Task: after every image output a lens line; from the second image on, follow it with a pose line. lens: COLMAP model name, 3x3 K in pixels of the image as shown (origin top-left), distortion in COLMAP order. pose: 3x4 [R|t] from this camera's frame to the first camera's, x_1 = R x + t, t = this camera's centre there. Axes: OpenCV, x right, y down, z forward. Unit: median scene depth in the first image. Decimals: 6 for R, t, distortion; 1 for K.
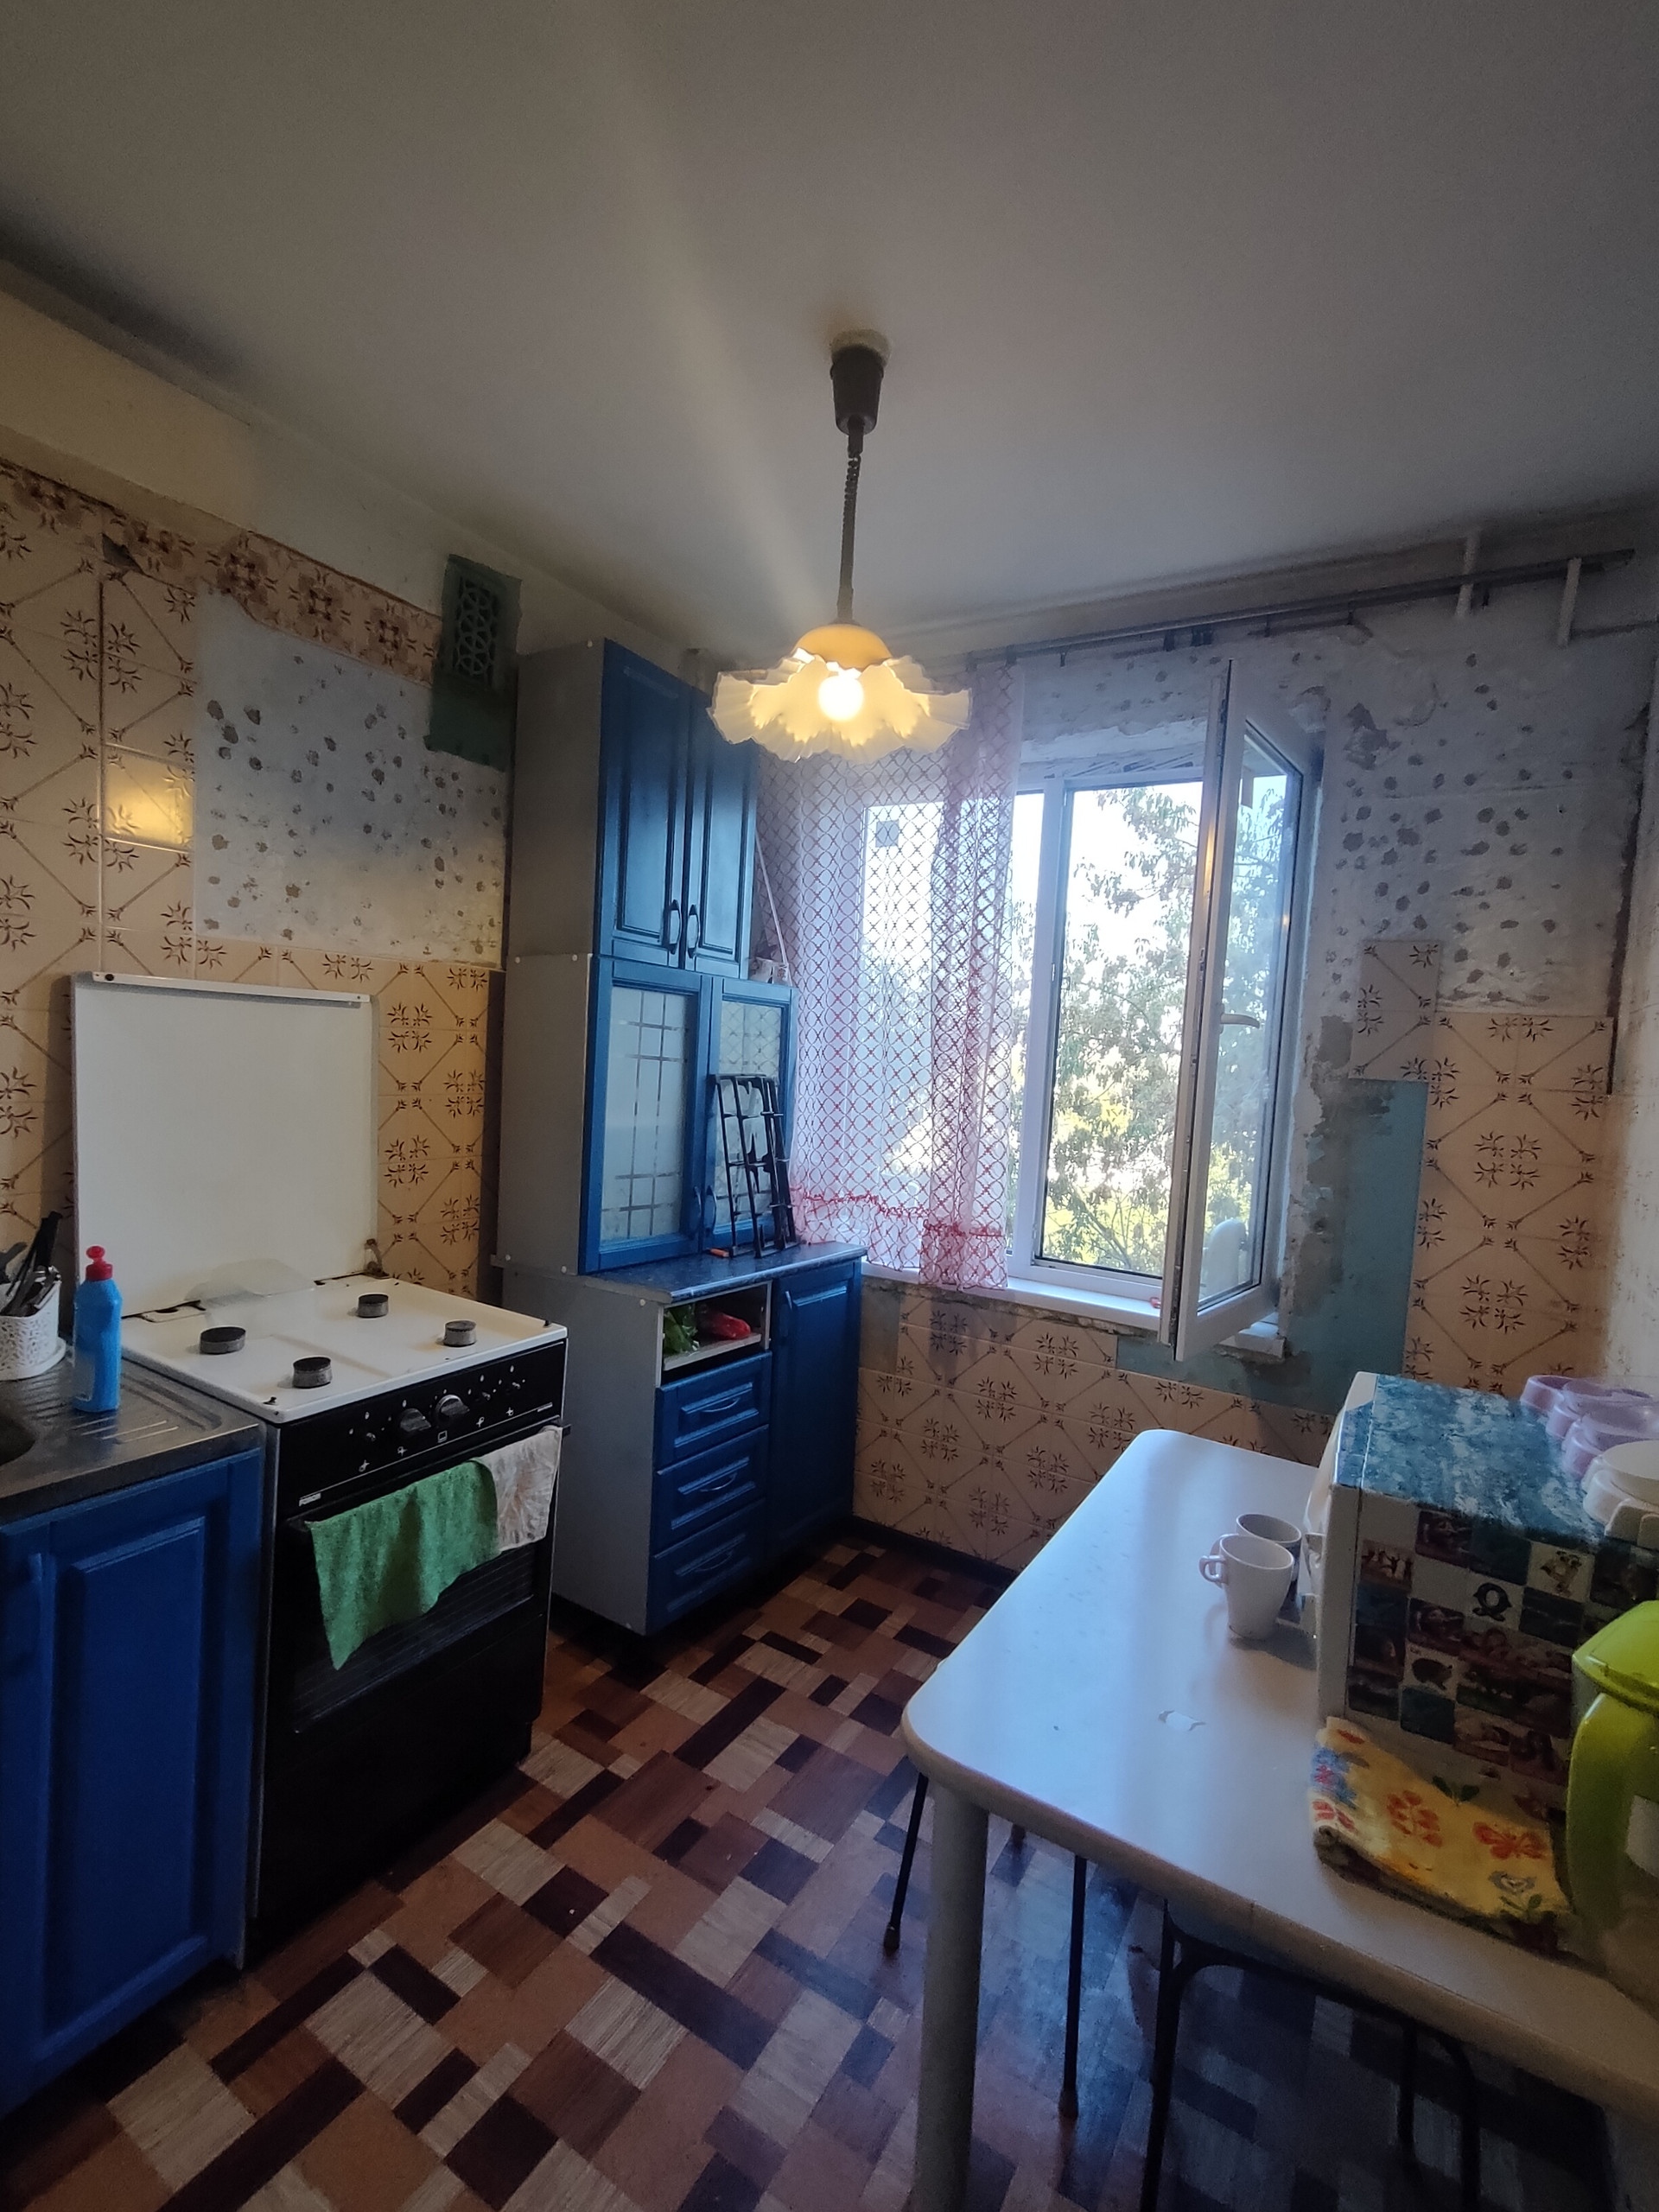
lens RADIAL K [[1004.4, 0, 824.7], [0, 1004.4, 1107.2], [0, 0, 1]] dist [0.002600, 0.000689]
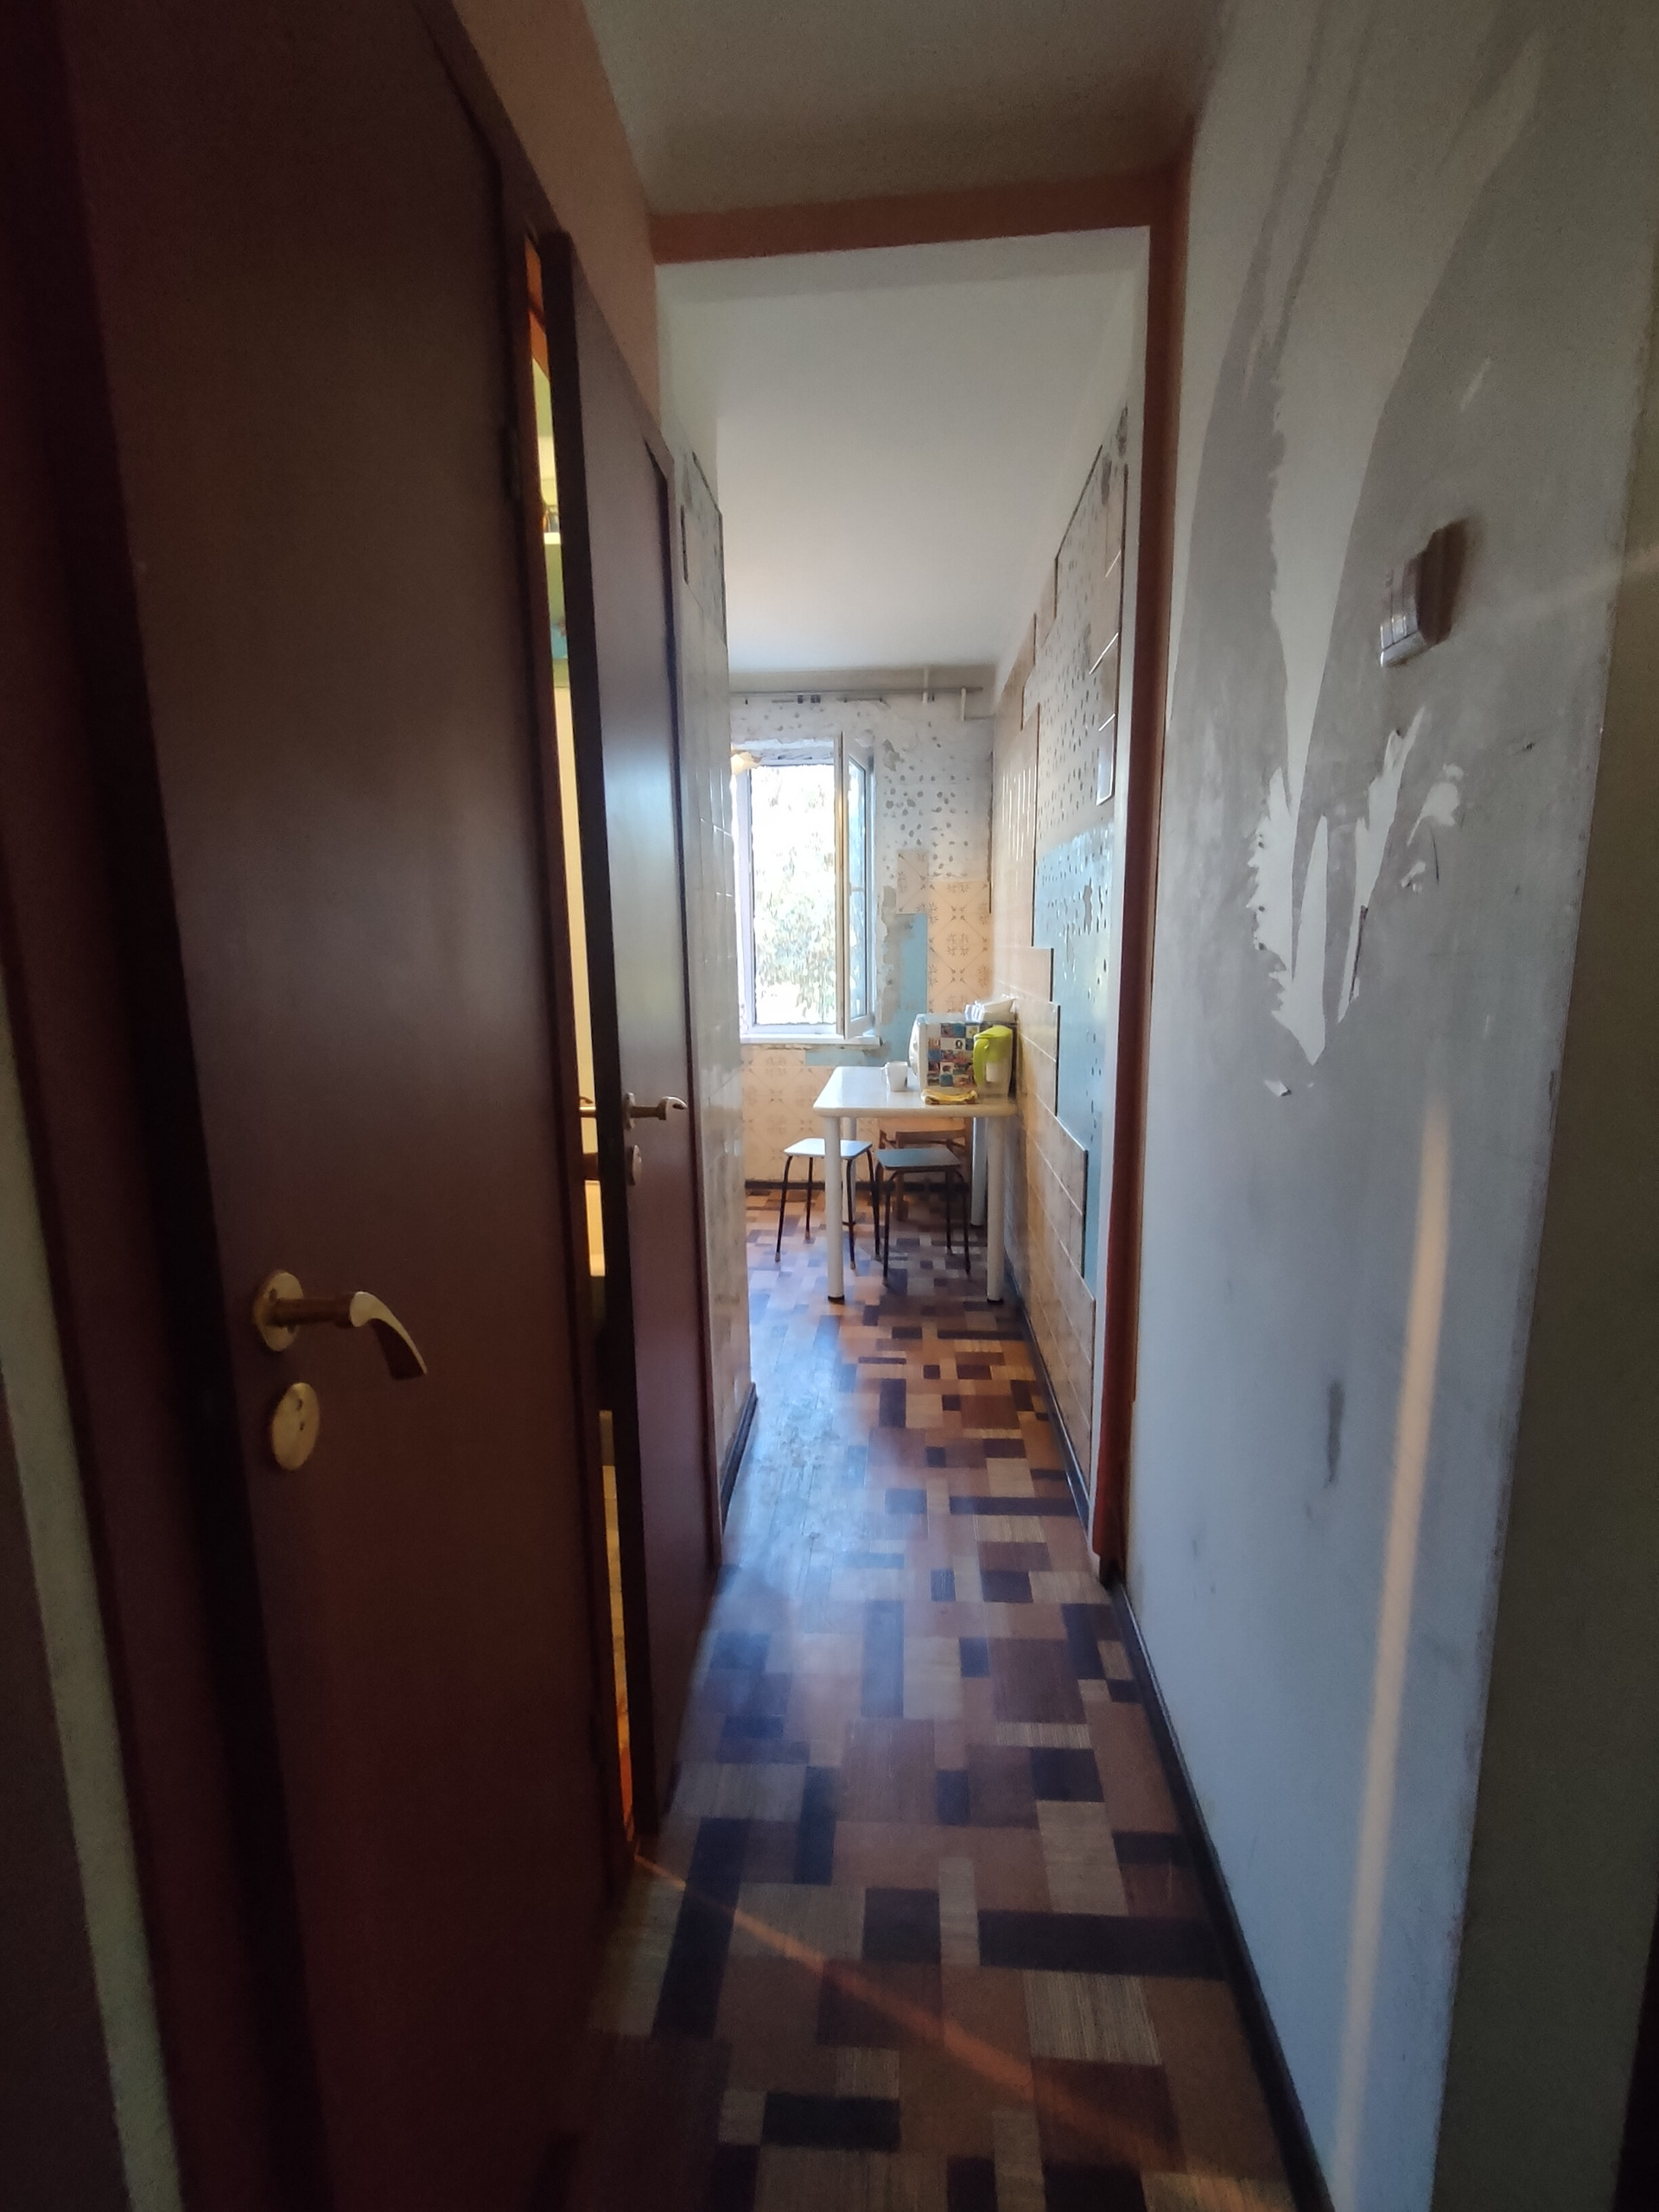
lens RADIAL K [[1004.4, 0, 836.7], [0, 1004.4, 1109.2], [0, 0, 1]] dist [0.002600, 0.000689]
pose [[0.888485, -0.141556, 0.436527, -0.651309], [0.087127, 0.985968, 0.142393, 0.071339], [-0.450558, -0.088480, 0.888352, -0.989511]]
